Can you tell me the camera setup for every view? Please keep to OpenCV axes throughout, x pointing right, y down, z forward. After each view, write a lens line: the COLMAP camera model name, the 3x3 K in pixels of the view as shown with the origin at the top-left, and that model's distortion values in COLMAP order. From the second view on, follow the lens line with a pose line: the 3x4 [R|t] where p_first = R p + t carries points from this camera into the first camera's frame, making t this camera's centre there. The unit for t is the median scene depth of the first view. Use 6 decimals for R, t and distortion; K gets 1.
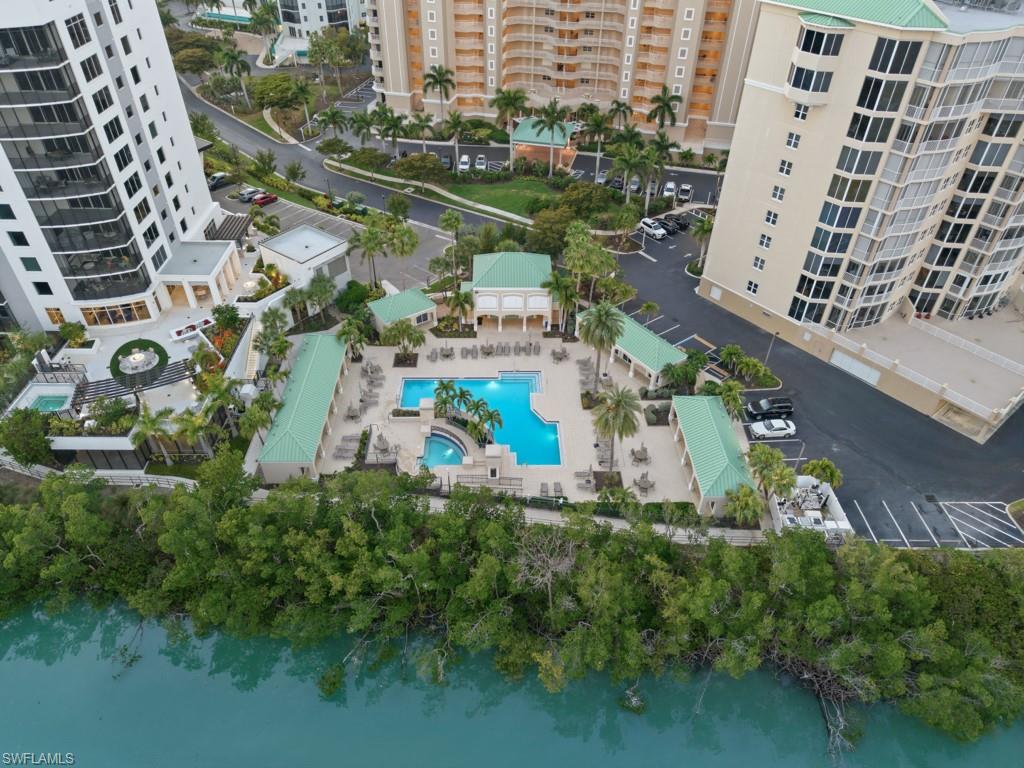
lens RADIAL K [[691.2, 0, 512.0], [0, 691.2, 384.0], [0, 0, 1]] dist [0.005521, 0.000906]
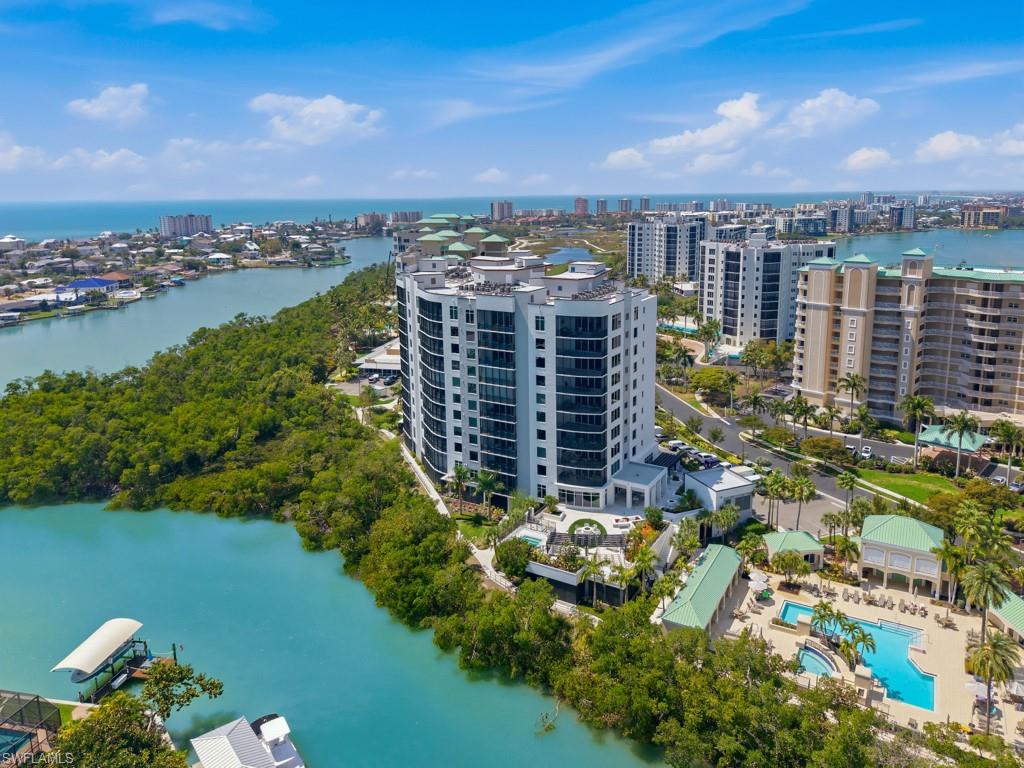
lens RADIAL K [[710.8, 0, 533.4], [0, 710.8, 323.8], [0, 0, 1]] dist [0.014652, -0.001129]
pose [[0.862213, 0.068059, -0.501953, 0.043286], [-0.304369, 0.861707, -0.405982, 0.193020], [0.404905, 0.502821, 0.763690, -0.290779]]
